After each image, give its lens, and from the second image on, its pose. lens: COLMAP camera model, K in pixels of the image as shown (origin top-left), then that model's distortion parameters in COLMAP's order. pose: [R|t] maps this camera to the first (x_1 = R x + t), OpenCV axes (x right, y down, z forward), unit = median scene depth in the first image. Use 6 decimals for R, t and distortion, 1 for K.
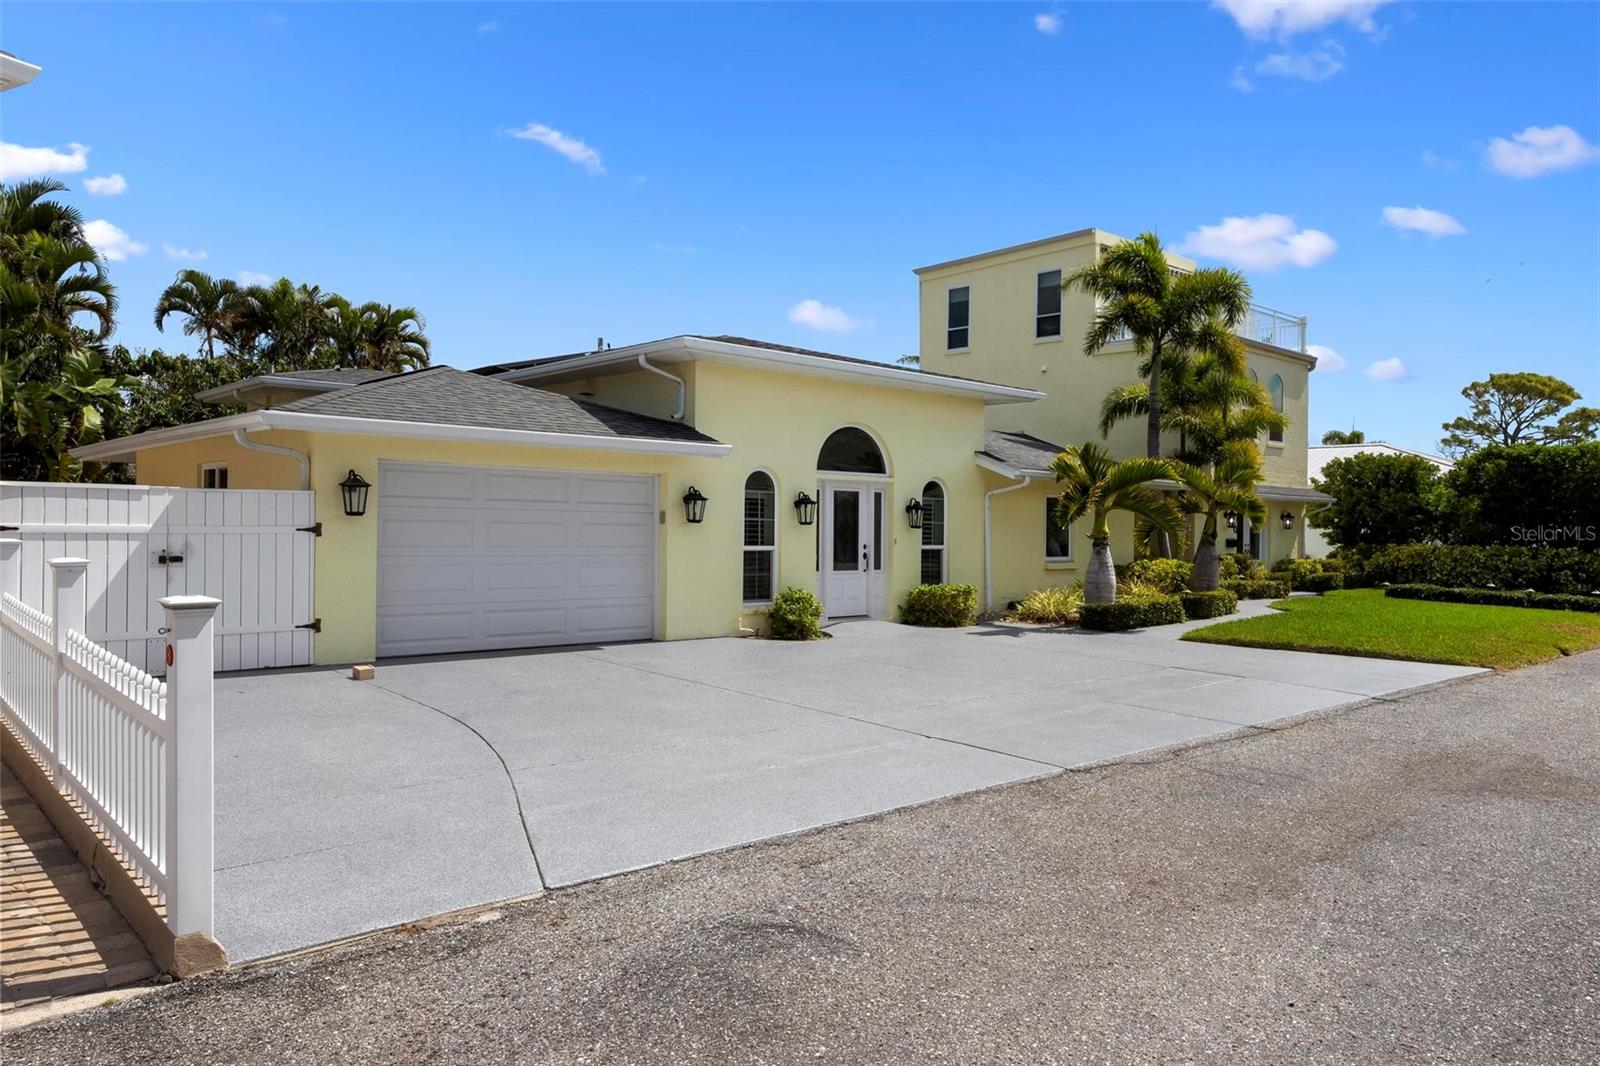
lens RADIAL K [[1096.4, 0, 800.0], [0, 1096.4, 533.0], [0, 0, 1]] dist [-0.003664, -0.001050]
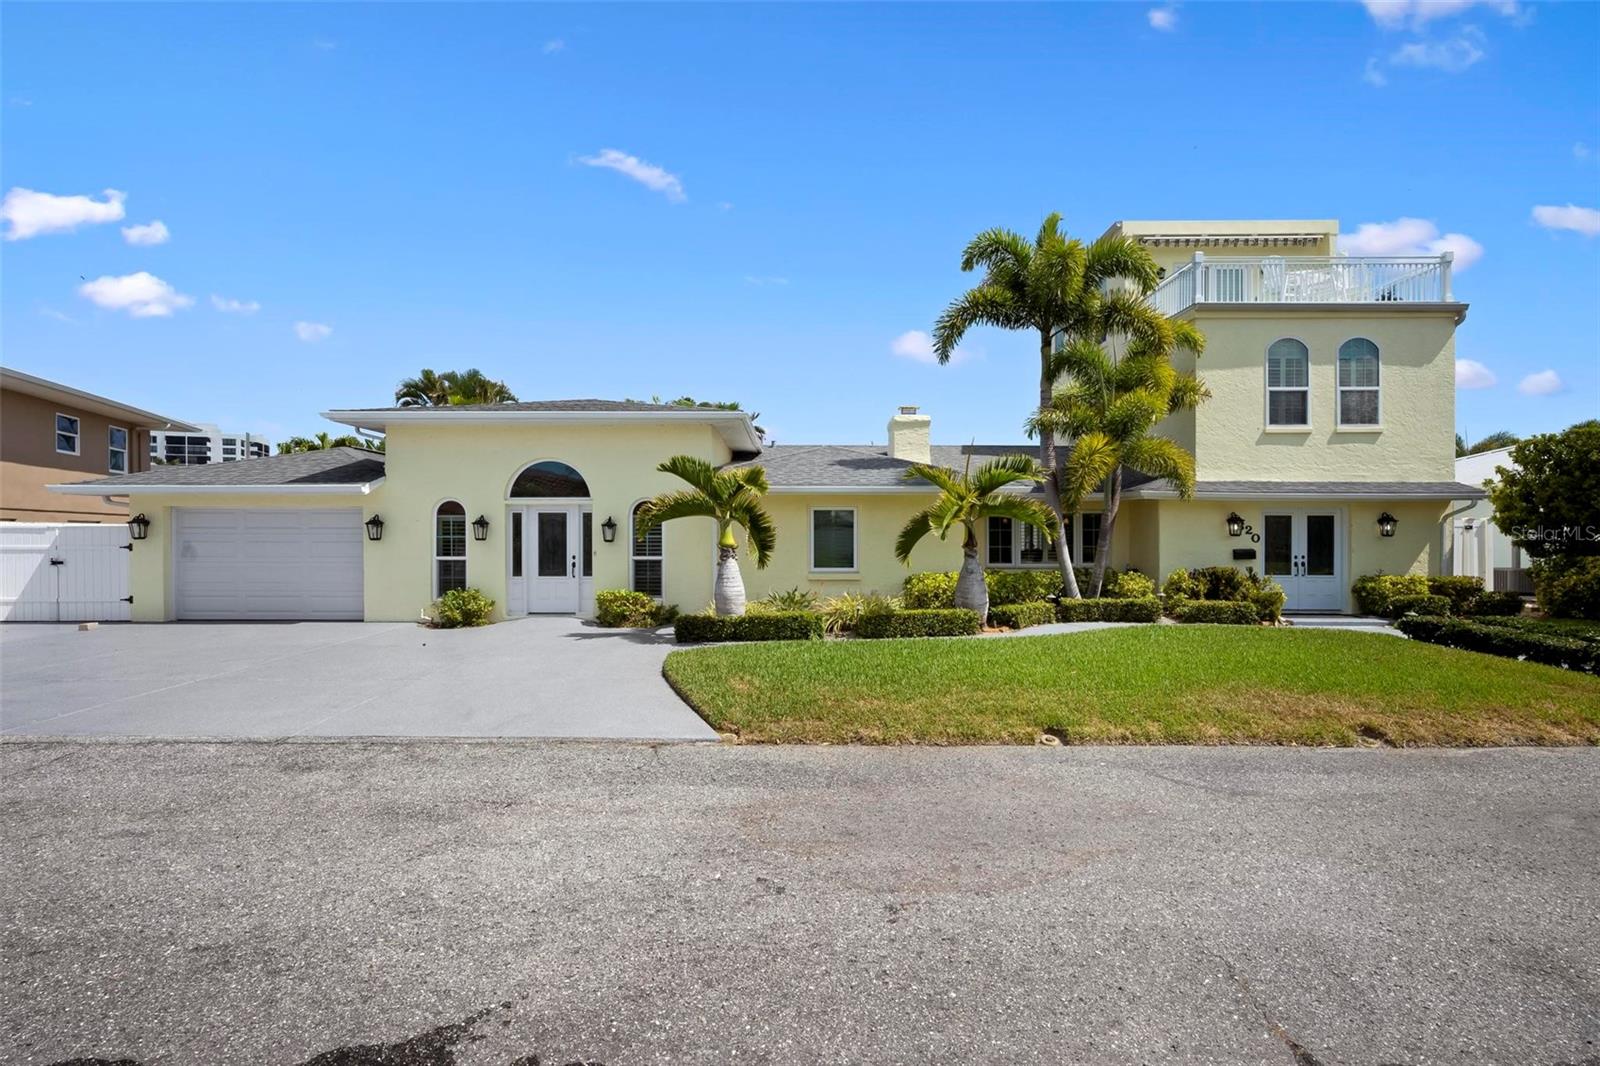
lens RADIAL K [[722.8, 0, 800.0], [0, 722.8, 533.0], [0, 0, 1]] dist [0.002209, 0.000232]
pose [[0.733315, -0.016784, -0.679682, 0.842134], [0.006060, 0.999817, -0.018152, 0.001469], [0.679862, 0.009192, 0.733283, 0.611490]]
